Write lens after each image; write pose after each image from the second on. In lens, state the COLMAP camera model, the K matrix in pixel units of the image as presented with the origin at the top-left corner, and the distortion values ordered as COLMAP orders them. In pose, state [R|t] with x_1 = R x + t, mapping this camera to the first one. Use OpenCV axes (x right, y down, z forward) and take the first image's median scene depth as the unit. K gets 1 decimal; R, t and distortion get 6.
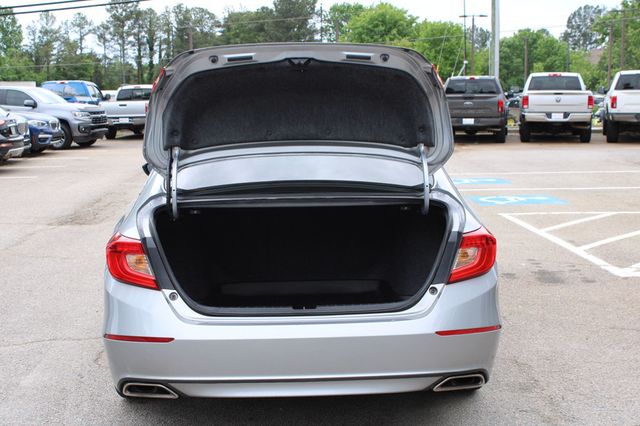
lens RADIAL K [[880.1, 0, 320.0], [0, 880.1, 213.0], [0, 0, 1]] dist [-0.035552, 0.015610]
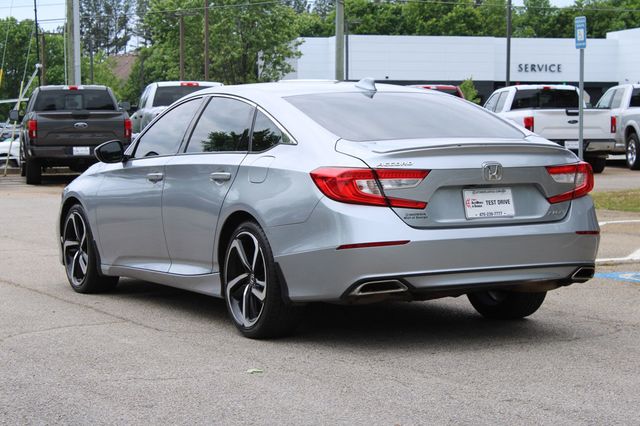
lens RADIAL K [[1525.2, 0, 320.0], [0, 1525.2, 213.0], [0, 0, 1]] dist [0.084465, 0.040476]
pose [[0.903658, -0.023344, 0.427618, -0.065766], [0.057865, 0.996012, -0.067908, 0.013082], [-0.424328, 0.086110, 0.901405, -0.051081]]
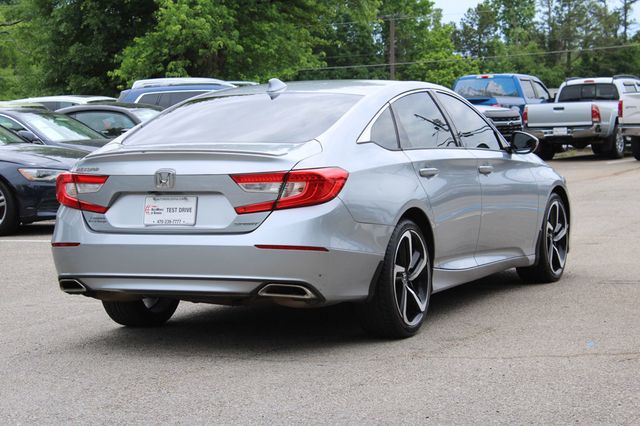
lens RADIAL K [[1525.2, 0, 320.0], [0, 1525.2, 213.0], [0, 0, 1]] dist [0.084465, 0.040476]
pose [[0.888979, 0.018249, -0.457583, 0.065296], [-0.046496, 0.997639, -0.050544, 0.010524], [0.455581, 0.066208, 0.887729, -0.048608]]
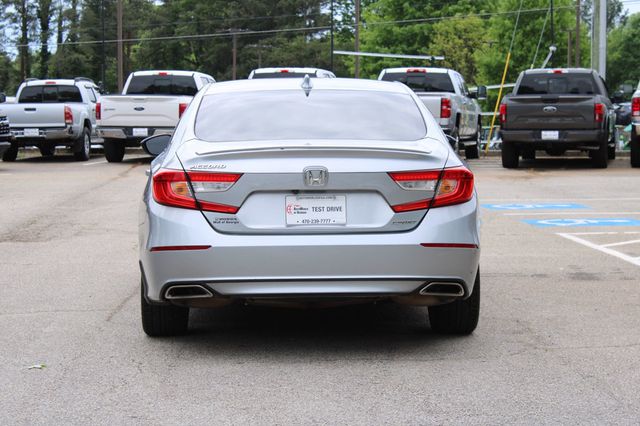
lens RADIAL K [[1525.2, 0, 320.0], [0, 1525.2, 213.0], [0, 0, 1]] dist [0.084465, 0.040476]
pose [[0.999961, 0.006770, -0.005608, 0.000047], [-0.007121, 0.997845, -0.065223, 0.012584], [0.005155, 0.065261, 0.997855, -0.062515]]
